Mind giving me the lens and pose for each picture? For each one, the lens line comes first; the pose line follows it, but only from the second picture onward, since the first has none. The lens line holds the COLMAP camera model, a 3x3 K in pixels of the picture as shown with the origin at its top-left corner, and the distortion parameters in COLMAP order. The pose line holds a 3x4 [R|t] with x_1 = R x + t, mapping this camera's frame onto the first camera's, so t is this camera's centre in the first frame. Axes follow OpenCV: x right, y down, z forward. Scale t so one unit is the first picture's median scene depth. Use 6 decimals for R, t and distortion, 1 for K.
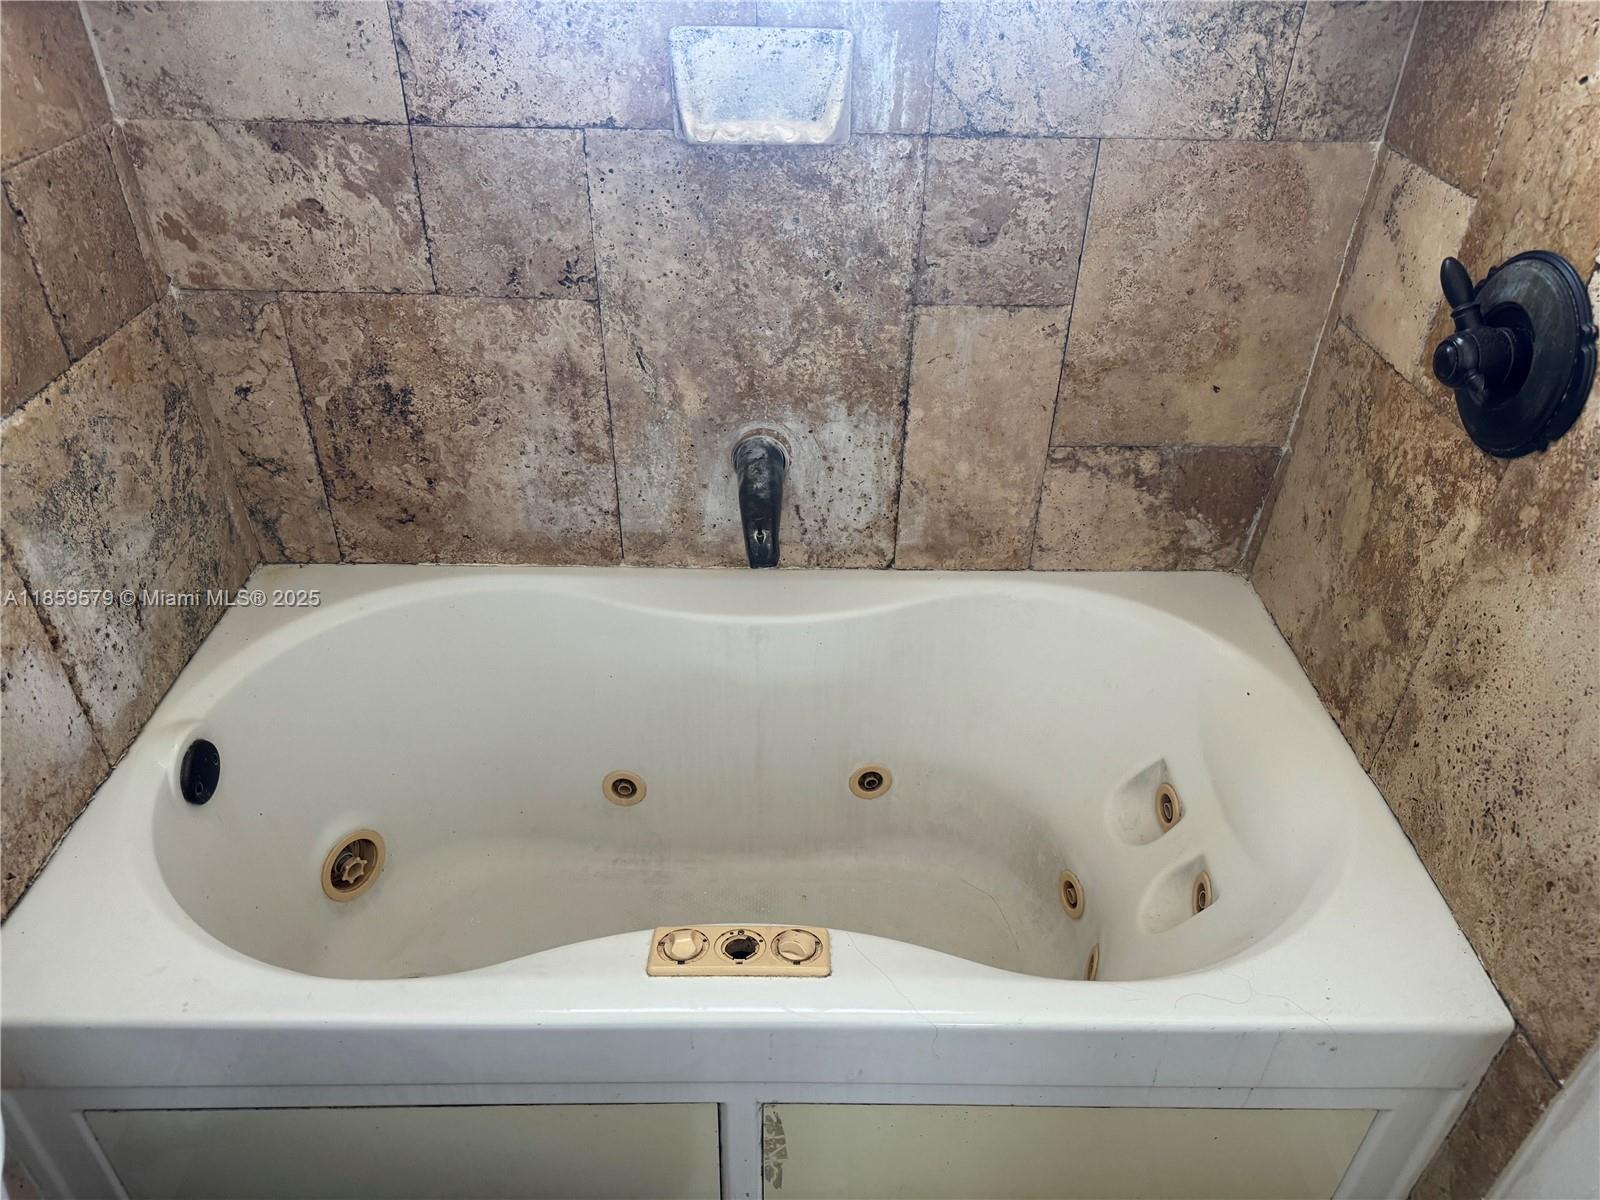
lens RADIAL K [[1123.0, 0, 799.4], [0, 1123.0, 603.3], [0, 0, 1]] dist [0.064604, -0.082049]
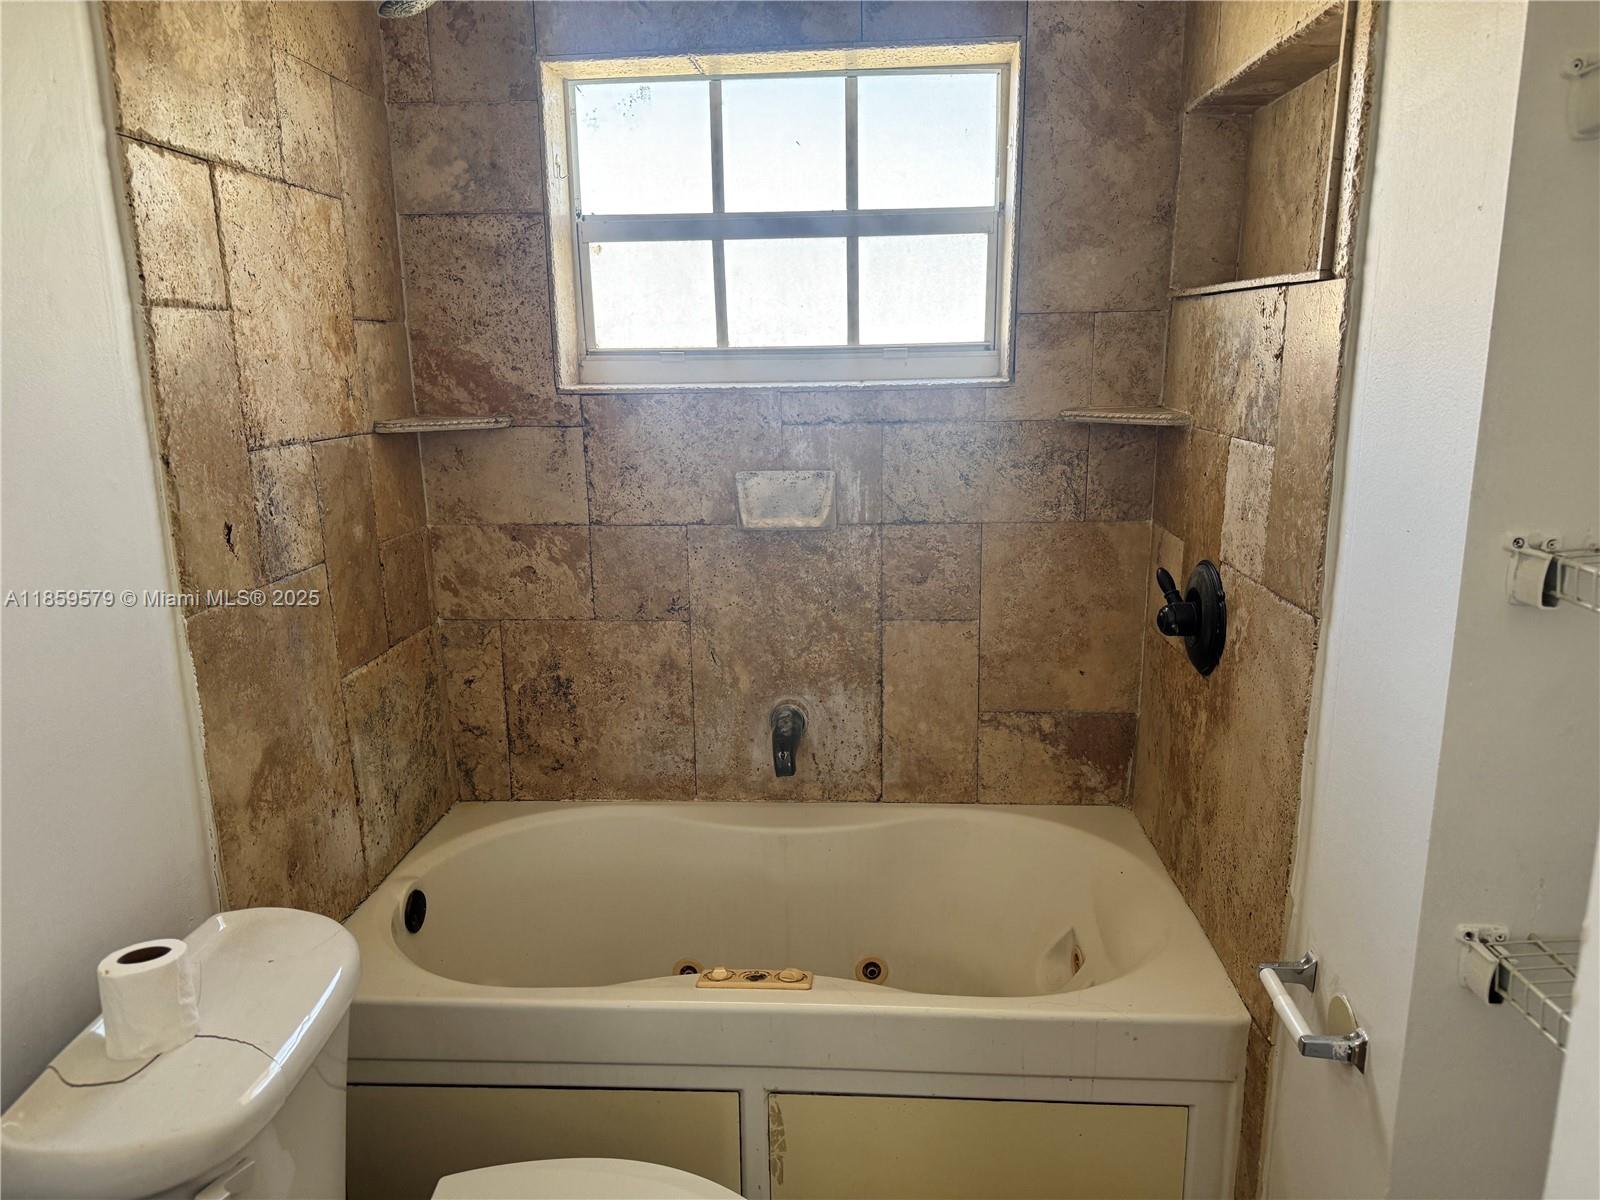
lens RADIAL K [[1123.0, 0, 803.3], [0, 1123.0, 597.2], [0, 0, 1]] dist [0.064604, -0.082049]
pose [[0.997044, -0.018880, -0.074479, 0.113617], [-0.011318, 0.922675, -0.385412, 0.338706], [0.075997, 0.385116, 0.919734, -0.522419]]
